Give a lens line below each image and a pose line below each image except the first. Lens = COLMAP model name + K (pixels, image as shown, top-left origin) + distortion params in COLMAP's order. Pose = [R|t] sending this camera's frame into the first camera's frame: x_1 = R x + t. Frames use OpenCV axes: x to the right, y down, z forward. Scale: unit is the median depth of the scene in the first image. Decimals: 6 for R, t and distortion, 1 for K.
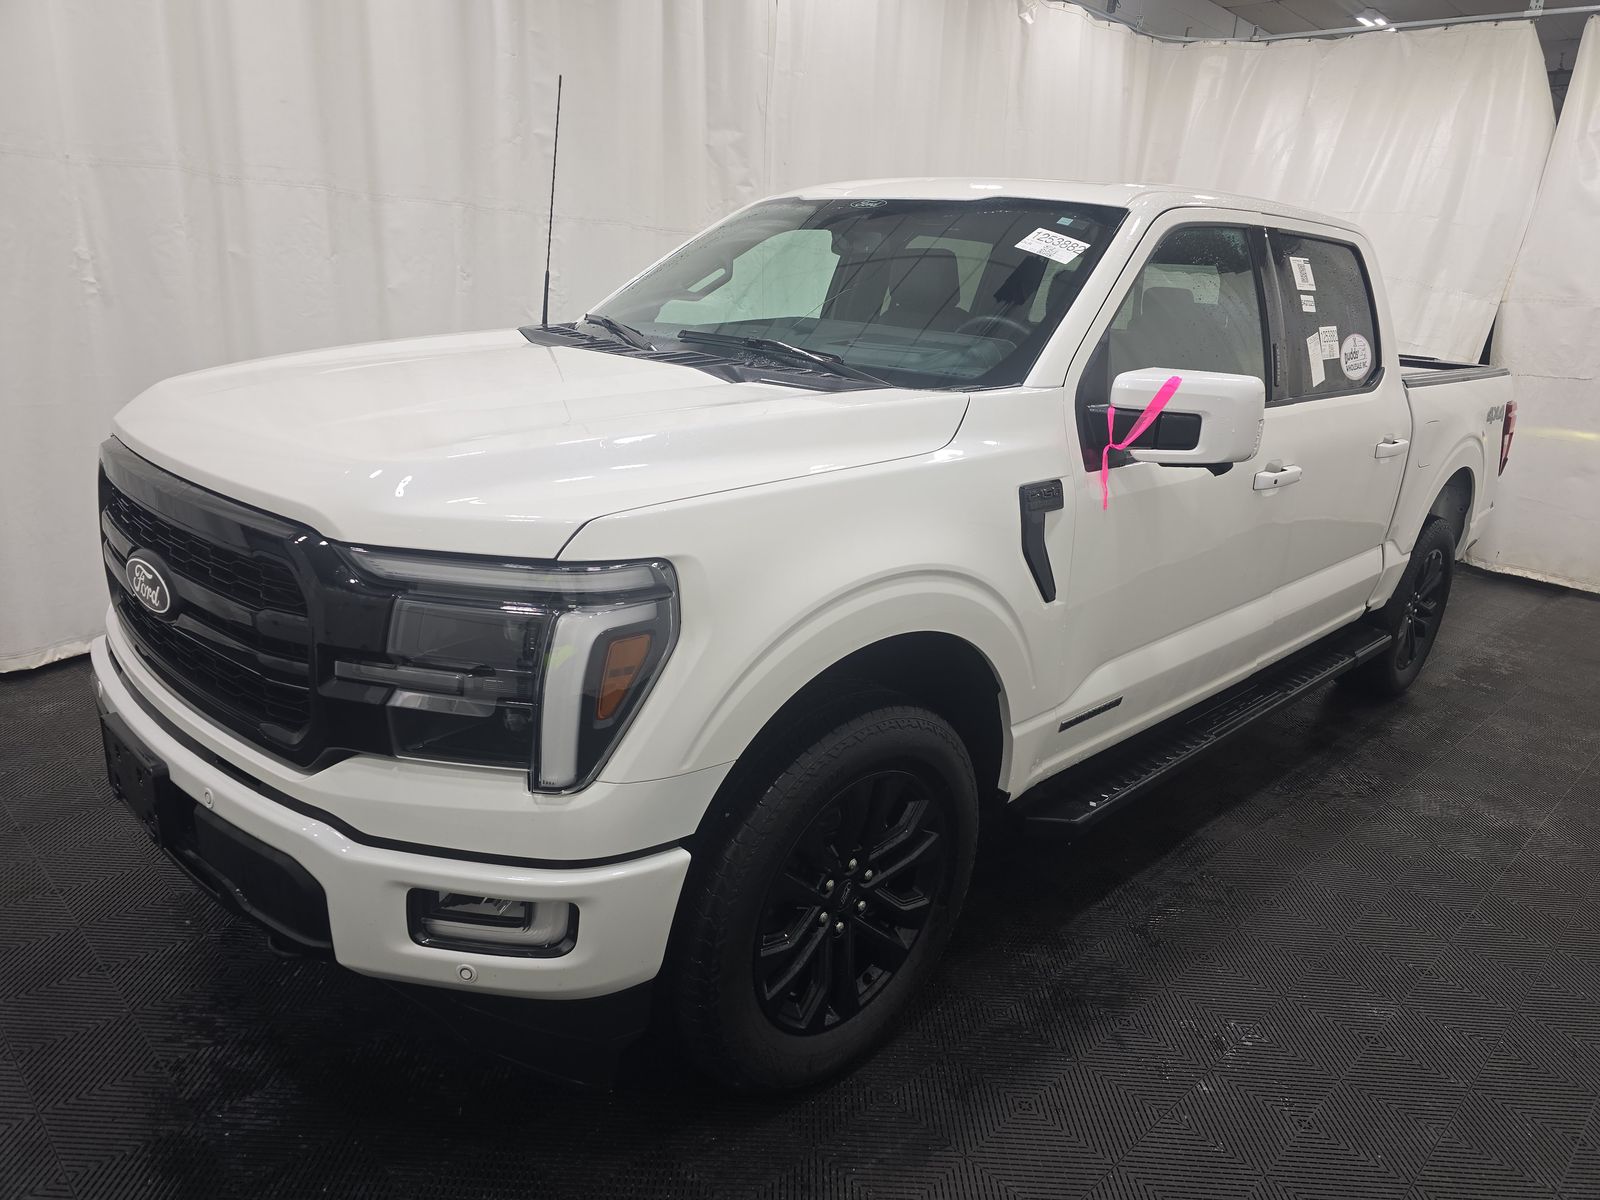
lens RADIAL K [[1072.6, 0, 807.2], [0, 1072.6, 604.3], [0, 0, 1]] dist [0.056656, -0.050160]
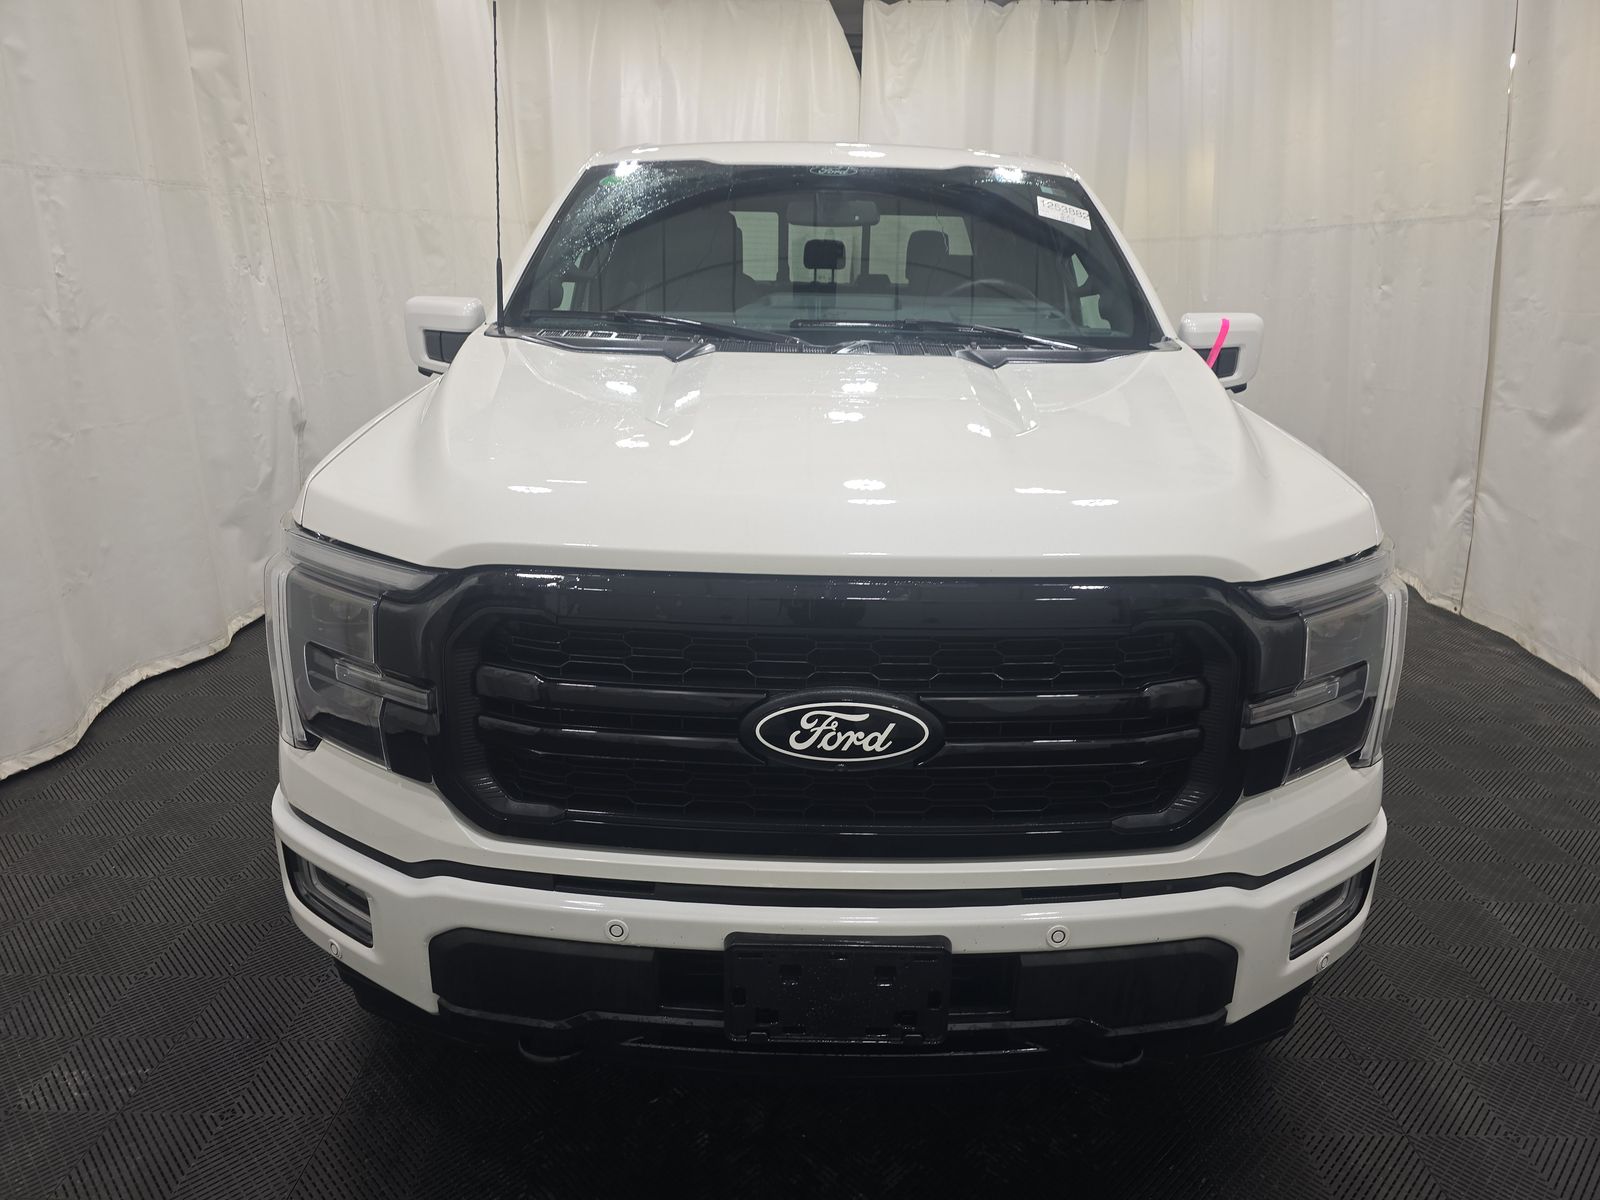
lens RADIAL K [[1072.6, 0, 807.2], [0, 1072.6, 604.3], [0, 0, 1]] dist [0.056656, -0.050160]
pose [[0.718078, -0.261562, 0.644941, -0.723732], [0.225133, 0.964165, 0.140364, -0.141190], [-0.658543, 0.044406, 0.751232, 0.309714]]
